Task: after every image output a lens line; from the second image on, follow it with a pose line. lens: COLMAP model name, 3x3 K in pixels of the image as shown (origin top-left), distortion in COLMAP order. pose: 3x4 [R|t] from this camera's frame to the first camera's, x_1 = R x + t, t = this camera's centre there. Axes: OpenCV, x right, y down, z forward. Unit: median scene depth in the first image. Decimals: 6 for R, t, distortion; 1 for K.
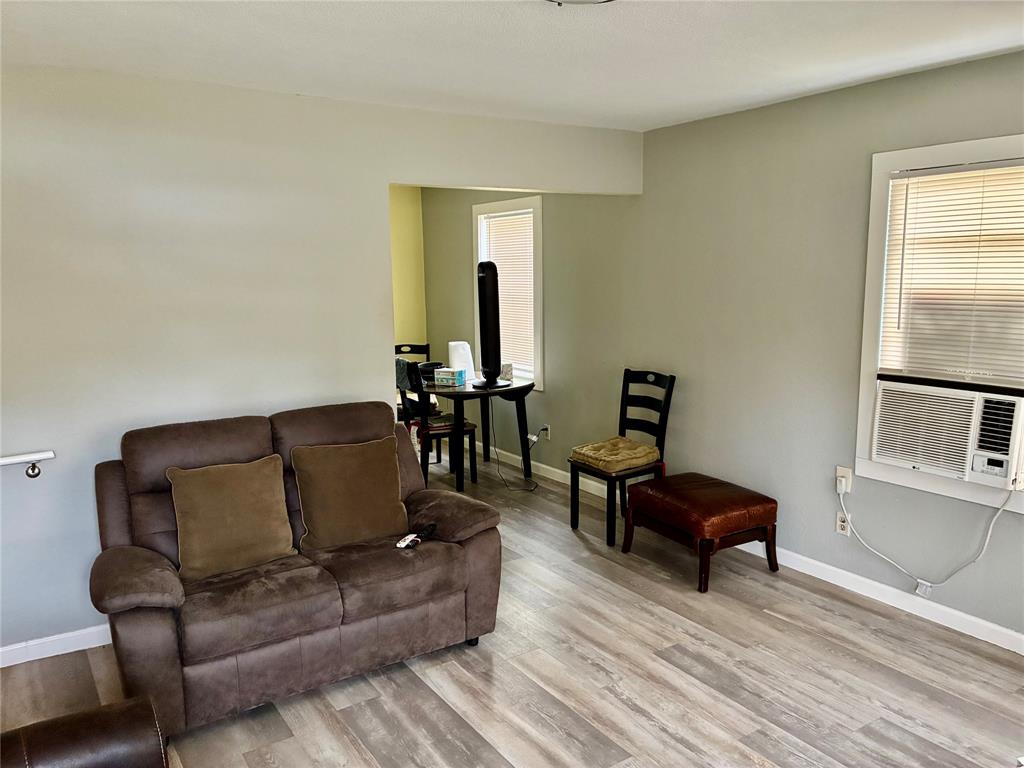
lens RADIAL K [[769.0, 0, 515.5], [0, 769.0, 381.0], [0, 0, 1]] dist [0.053171, -0.068624]
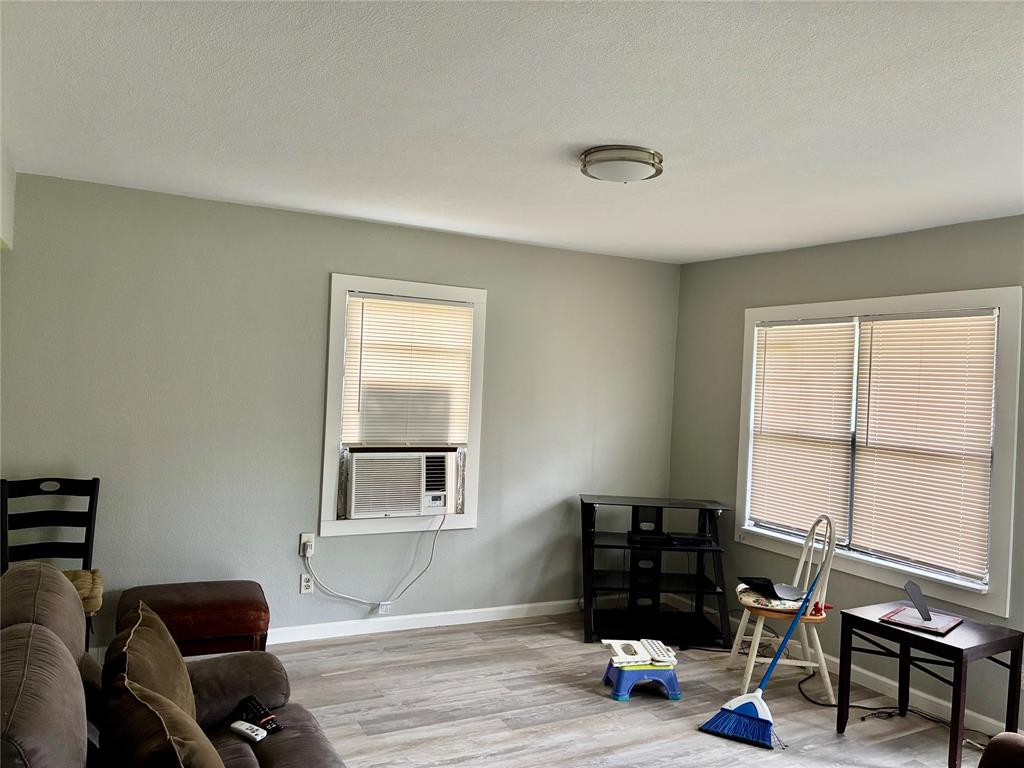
lens RADIAL K [[769.0, 0, 504.7], [0, 769.0, 383.5], [0, 0, 1]] dist [0.053171, -0.068624]
pose [[0.117932, 0.006787, 0.992998, -0.777041], [0.096779, 0.995138, -0.018296, -0.069033], [-0.988294, 0.098259, 0.116702, 0.627616]]
